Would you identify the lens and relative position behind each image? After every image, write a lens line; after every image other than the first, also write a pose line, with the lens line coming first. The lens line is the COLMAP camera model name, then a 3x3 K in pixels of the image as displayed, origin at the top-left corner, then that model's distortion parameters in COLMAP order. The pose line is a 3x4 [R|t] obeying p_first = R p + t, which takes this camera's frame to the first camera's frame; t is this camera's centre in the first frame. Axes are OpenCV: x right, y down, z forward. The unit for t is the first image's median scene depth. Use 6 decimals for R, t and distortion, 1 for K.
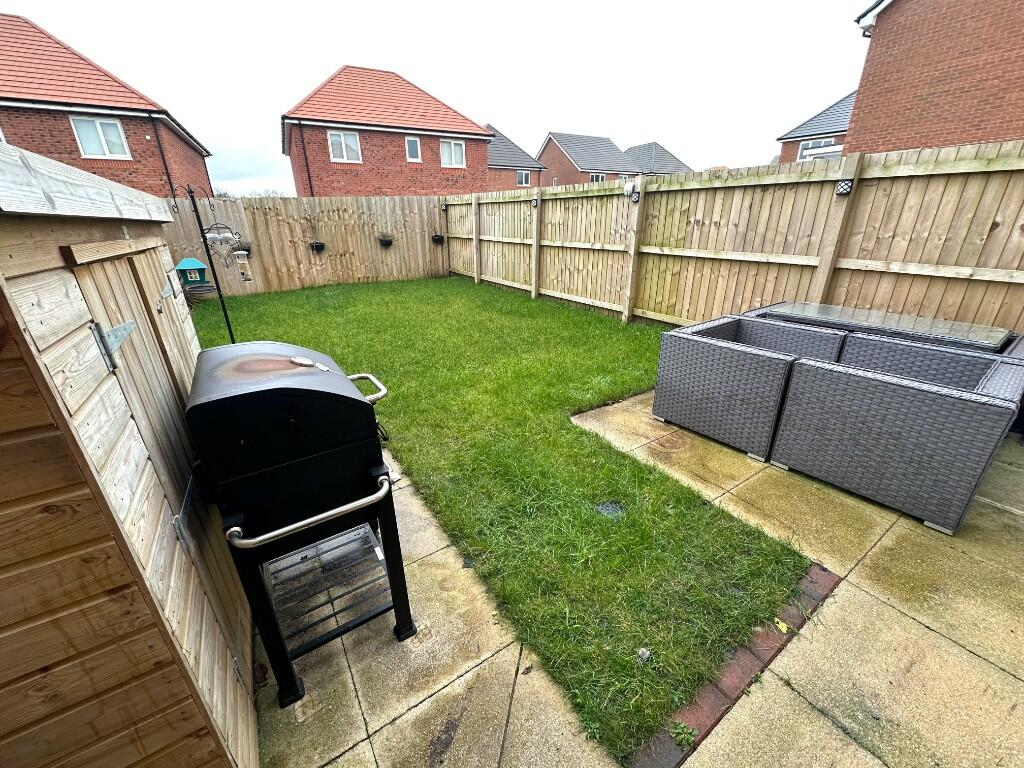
lens RADIAL K [[409.6, 0, 512.9], [0, 409.6, 383.8], [0, 0, 1]] dist [0.003054, 0.000523]
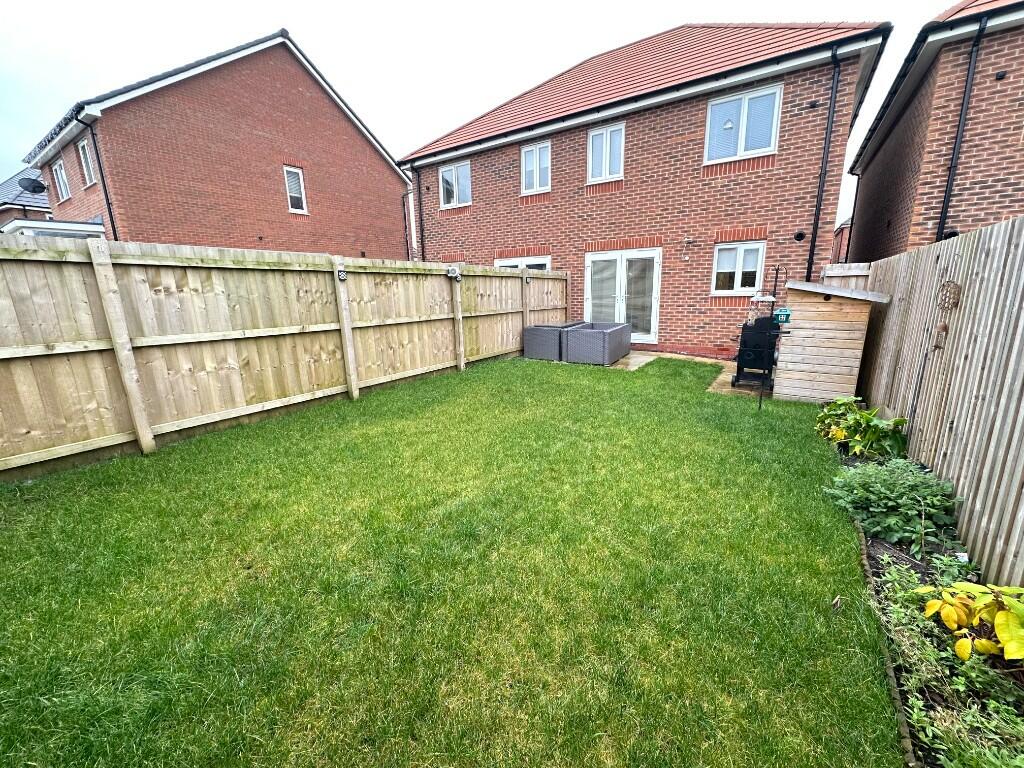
lens RADIAL K [[409.6, 0, 508.6], [0, 409.6, 381.4], [0, 0, 1]] dist [0.003054, 0.000523]
pose [[-0.390637, -0.188479, 0.901043, -0.785923], [0.361333, 0.868864, 0.338400, -0.422147], [-0.846665, 0.457768, -0.271306, 1.049298]]
